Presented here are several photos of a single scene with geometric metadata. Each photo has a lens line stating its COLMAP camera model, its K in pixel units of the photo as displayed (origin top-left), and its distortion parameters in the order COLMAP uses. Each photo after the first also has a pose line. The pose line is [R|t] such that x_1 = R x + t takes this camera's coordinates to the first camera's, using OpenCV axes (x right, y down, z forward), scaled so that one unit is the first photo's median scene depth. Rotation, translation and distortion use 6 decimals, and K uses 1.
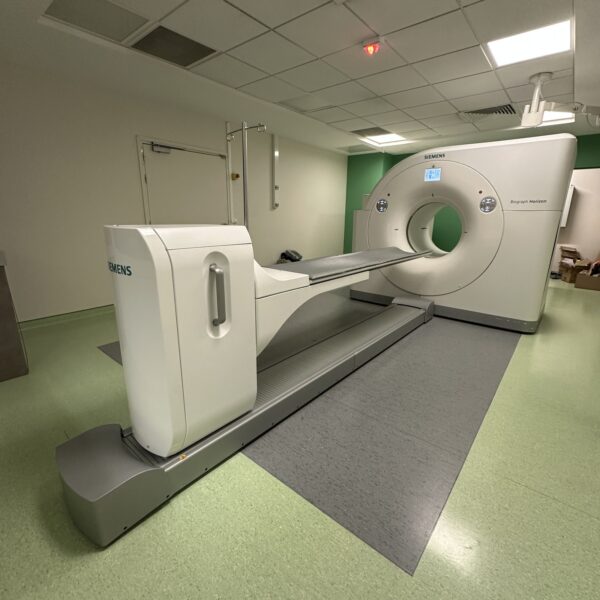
lens RADIAL K [[319.5, 0, 300.6], [0, 319.5, 298.1], [0, 0, 1]] dist [-0.003664, 0.000387]
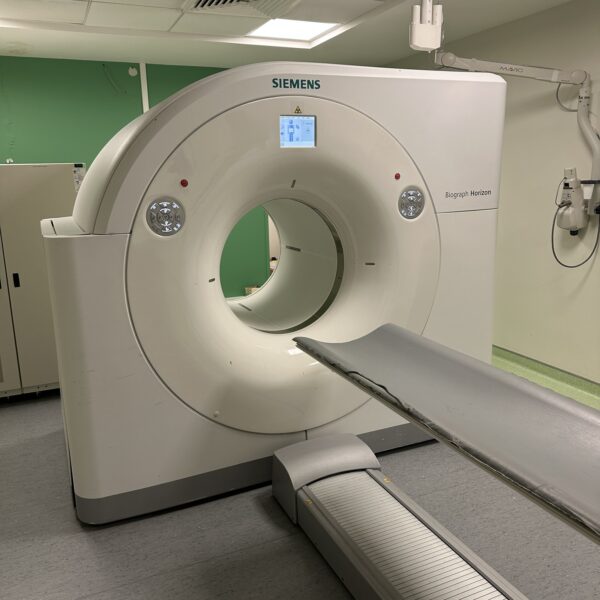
lens RADIAL K [[557.7, 0, 300.0], [0, 557.7, 292.2], [0, 0, 1]] dist [0.179238, -0.361346]
pose [[0.434793, -0.207932, 0.876196, -0.204240], [0.260513, 0.960418, 0.098644, -0.247909], [-0.862025, 0.185371, 0.471752, 0.660458]]
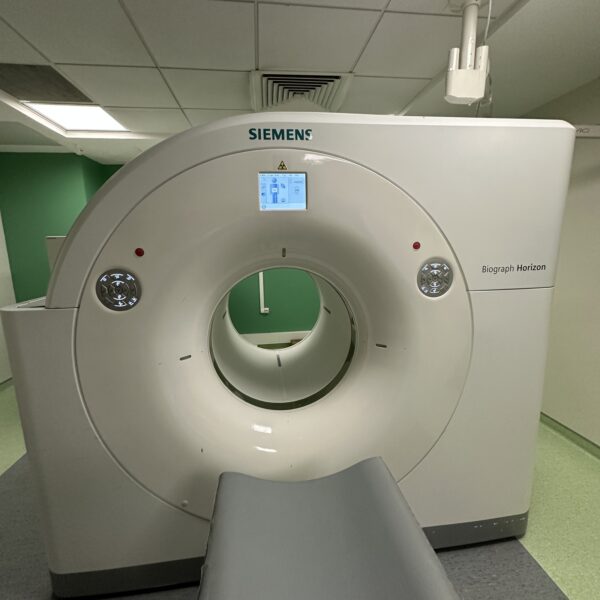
lens RADIAL K [[319.5, 0, 300.6], [0, 319.5, 298.1], [0, 0, 1]] dist [-0.003664, 0.000387]
pose [[0.681935, -0.149194, 0.716034, 0.168400], [0.214548, 0.976713, -0.000821, -0.258399], [-0.699238, 0.154183, 0.698064, 0.723713]]
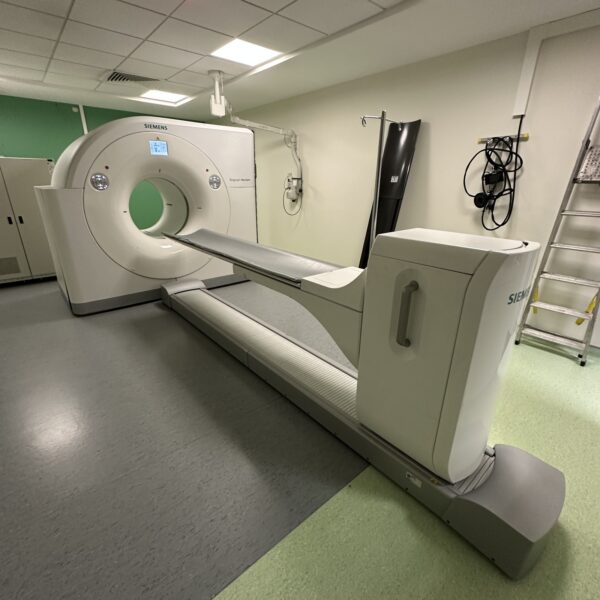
lens RADIAL K [[319.5, 0, 300.6], [0, 319.5, 298.1], [0, 0, 1]] dist [-0.003664, 0.000387]
pose [[0.159228, -0.351527, 0.922537, -0.477220], [0.243730, 0.919531, 0.308314, -0.160977], [-0.956683, 0.175758, 0.232093, 0.440338]]
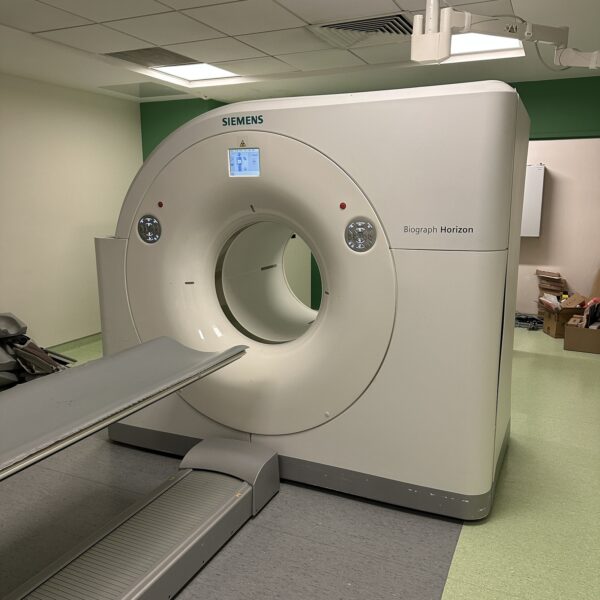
lens RADIAL K [[555.7, 0, 300.0], [0, 555.7, 300.0], [0, 0, 1]] dist [0.173562, -0.328704]
pose [[0.964028, -0.062977, 0.258234, 0.258930], [0.081701, 0.994700, -0.062419, -0.138284], [-0.252935, 0.081271, 0.964064, 0.246315]]
